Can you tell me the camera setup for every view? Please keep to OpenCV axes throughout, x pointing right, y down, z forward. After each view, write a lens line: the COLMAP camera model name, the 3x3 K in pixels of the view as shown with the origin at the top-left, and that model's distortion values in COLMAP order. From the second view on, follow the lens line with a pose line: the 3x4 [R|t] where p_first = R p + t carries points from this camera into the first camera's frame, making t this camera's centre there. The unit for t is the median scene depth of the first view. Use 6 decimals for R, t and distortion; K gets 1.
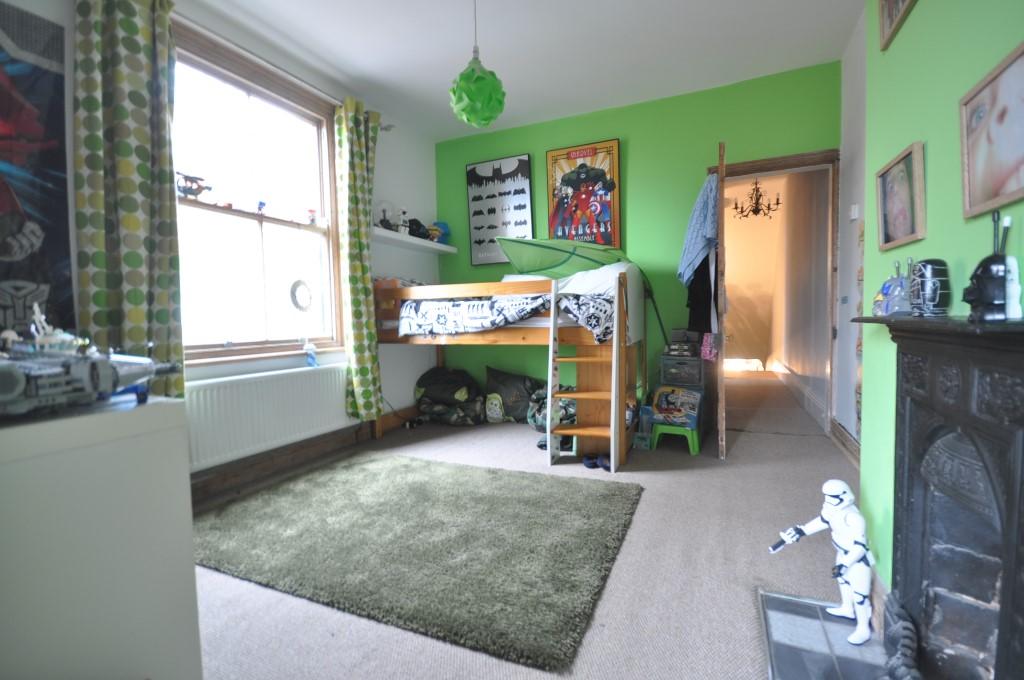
lens RADIAL K [[441.9, 0, 531.8], [0, 441.9, 345.0], [0, 0, 1]] dist [0.000832, -0.008099]
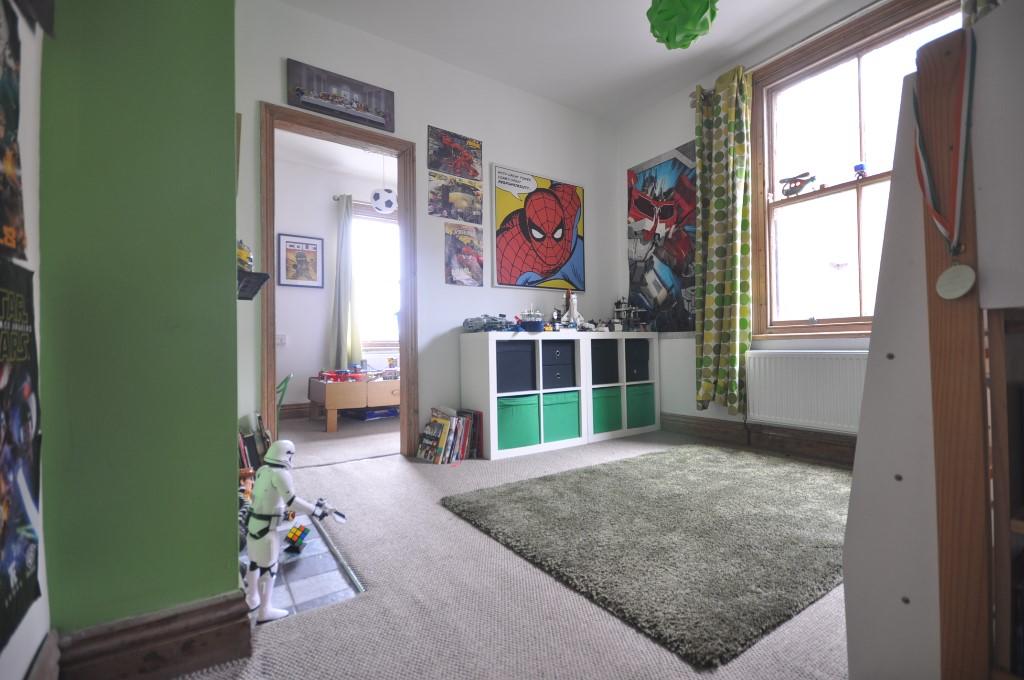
lens RADIAL K [[453.4, 0, 512.0], [0, 453.4, 340.0], [0, 0, 1]] dist [-0.000866, -0.000131]
pose [[-0.544568, 0.008717, -0.838672, 0.630030], [-0.033741, 0.998909, 0.032291, 0.034999], [0.838038, 0.045883, -0.543679, 1.010016]]
